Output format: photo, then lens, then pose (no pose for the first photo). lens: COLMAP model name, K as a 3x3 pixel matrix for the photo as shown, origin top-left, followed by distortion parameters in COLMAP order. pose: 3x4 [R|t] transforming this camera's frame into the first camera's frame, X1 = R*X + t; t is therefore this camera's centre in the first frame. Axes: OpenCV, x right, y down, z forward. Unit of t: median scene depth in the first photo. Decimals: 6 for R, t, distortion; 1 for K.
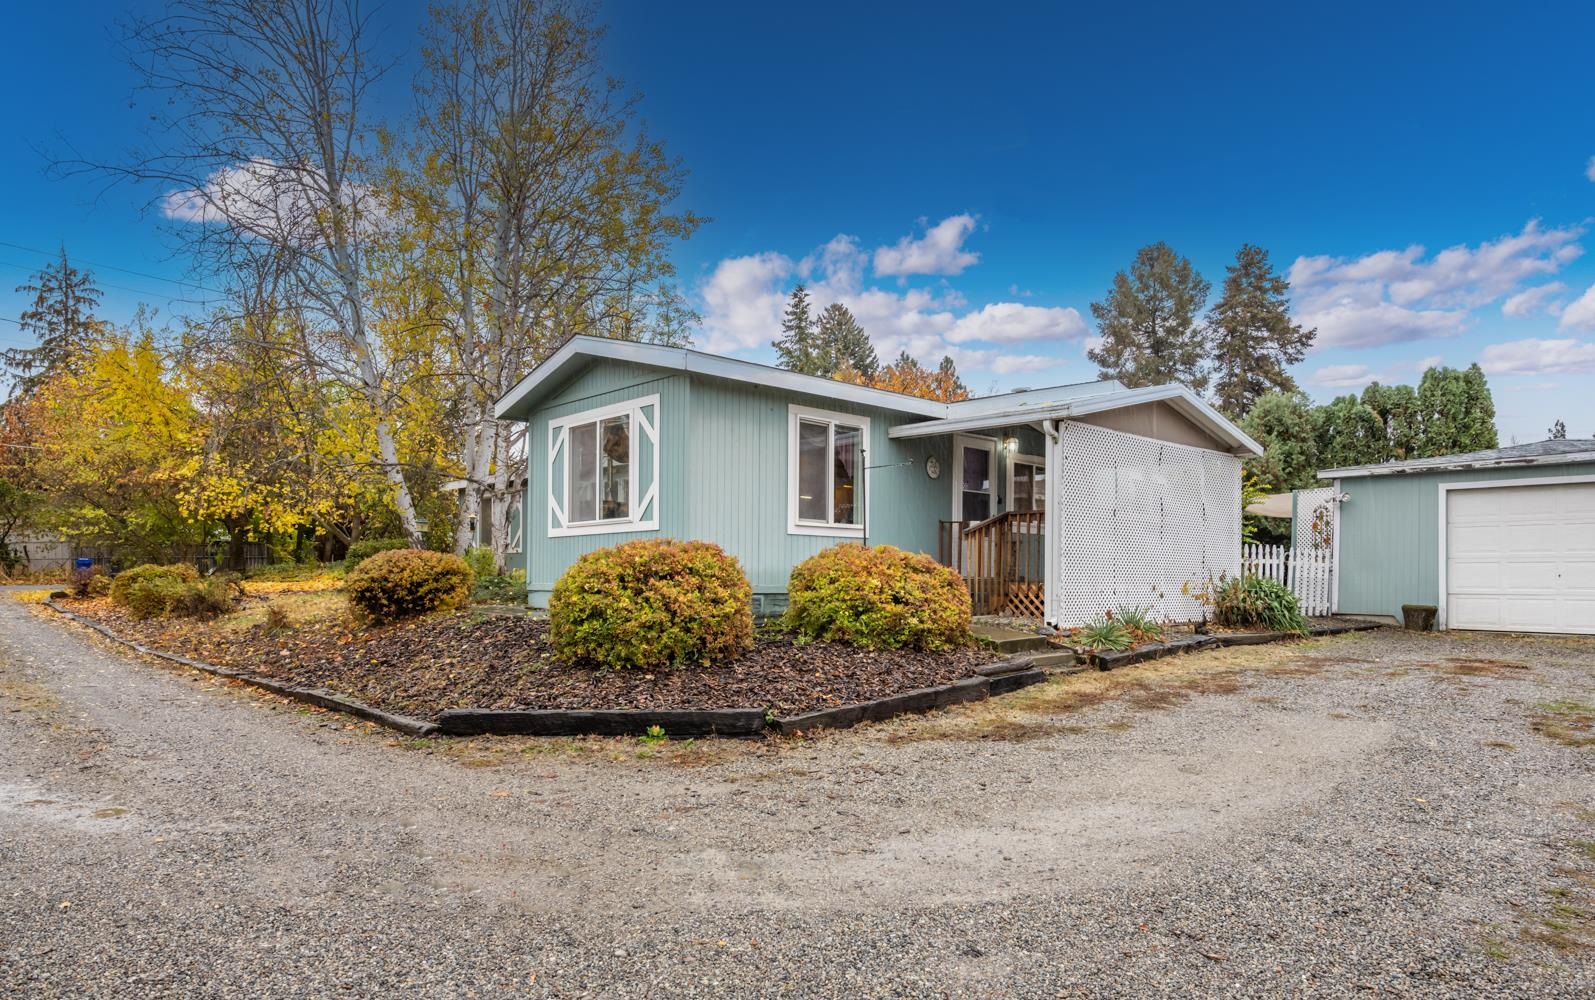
lens RADIAL K [[893.8, 0, 739.1], [0, 893.8, 575.1], [0, 0, 1]] dist [0.001055, -0.004827]
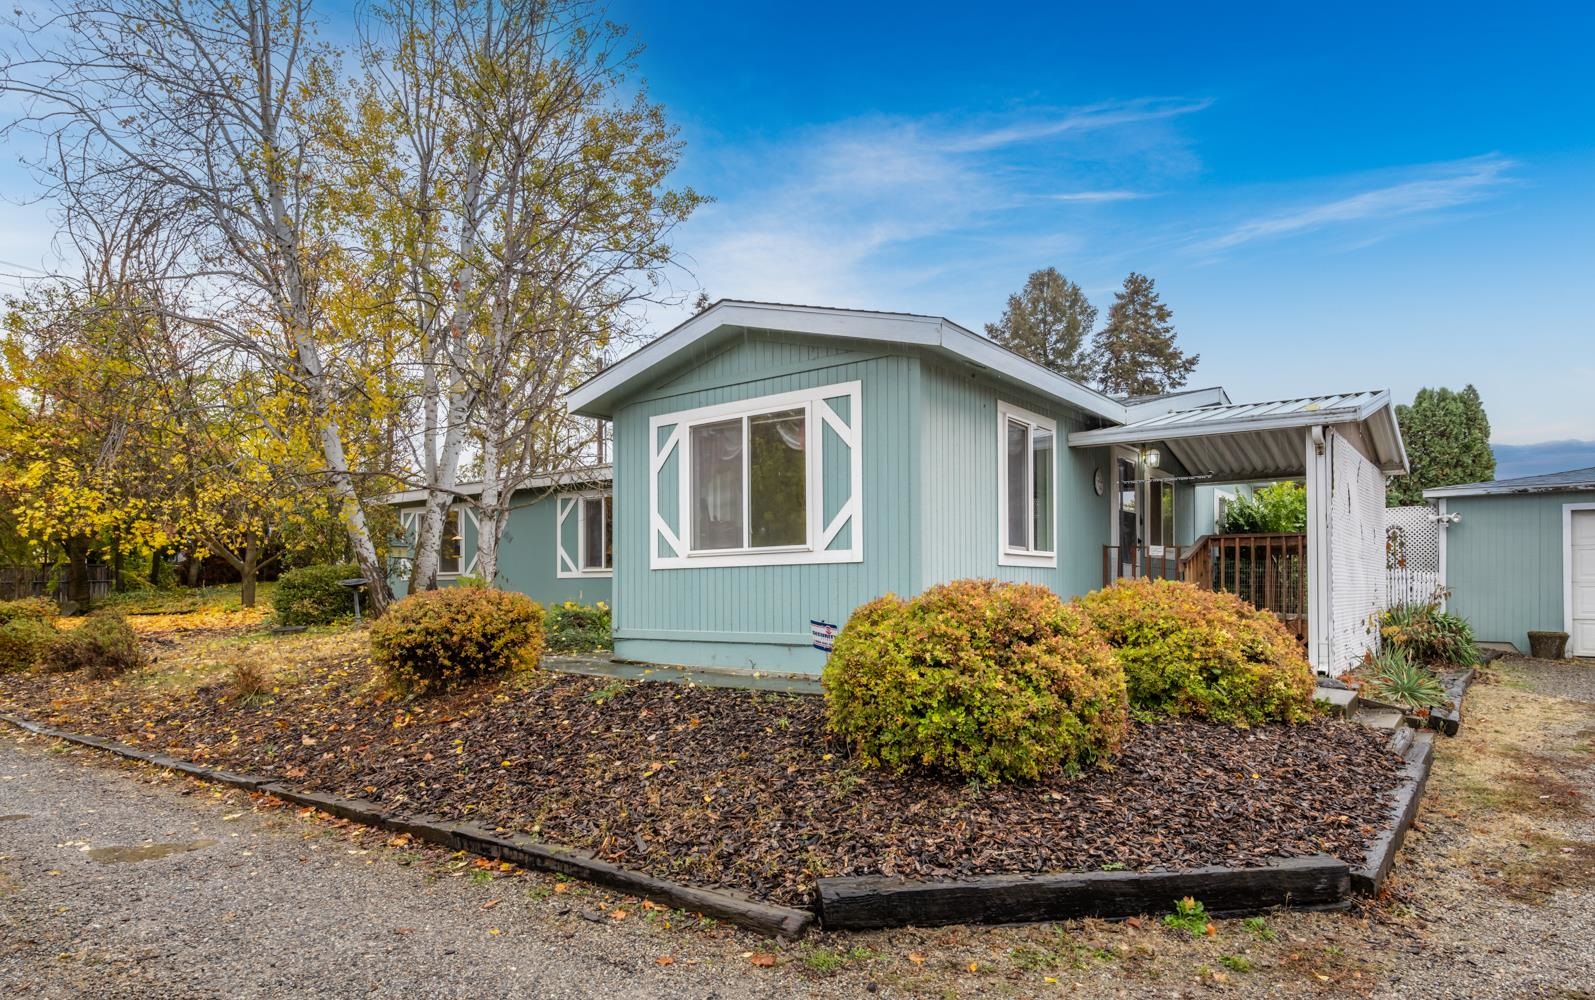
lens RADIAL K [[893.8, 0, 755.9], [0, 893.8, 582.0], [0, 0, 1]] dist [0.001055, -0.004827]
pose [[0.985698, -0.010439, 0.168200, -0.208546], [0.011933, 0.999898, -0.007874, -0.019952], [-0.168100, 0.009769, 0.985721, 0.190118]]
